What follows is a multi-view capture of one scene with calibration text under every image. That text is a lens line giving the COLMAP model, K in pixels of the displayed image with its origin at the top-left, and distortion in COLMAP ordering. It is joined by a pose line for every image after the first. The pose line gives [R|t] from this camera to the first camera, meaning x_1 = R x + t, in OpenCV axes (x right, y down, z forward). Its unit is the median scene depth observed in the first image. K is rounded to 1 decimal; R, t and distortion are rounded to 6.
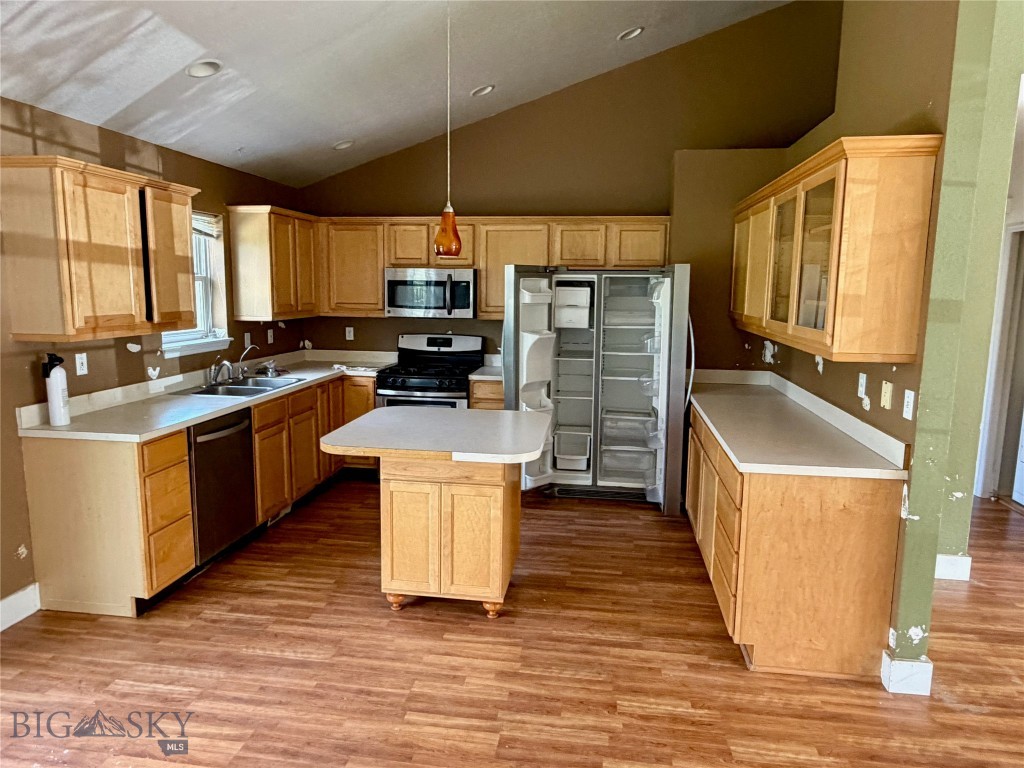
lens RADIAL K [[676.9, 0, 508.1], [0, 676.9, 382.5], [0, 0, 1]] dist [0.002647, 0.003513]
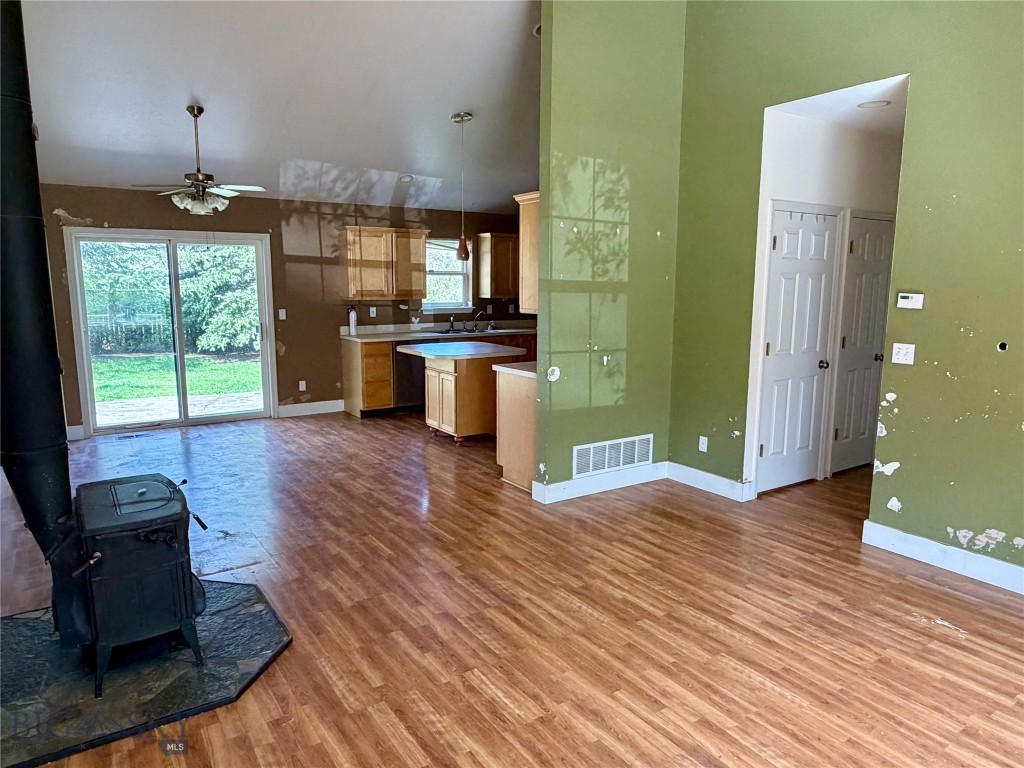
lens RADIAL K [[676.9, 0, 509.7], [0, 676.9, 382.1], [0, 0, 1]] dist [0.002647, 0.003513]
pose [[0.677216, 0.102745, -0.728575, 1.452159], [-0.100577, 0.993834, 0.046665, 0.058268], [0.728877, 0.041676, 0.683375, -0.228996]]
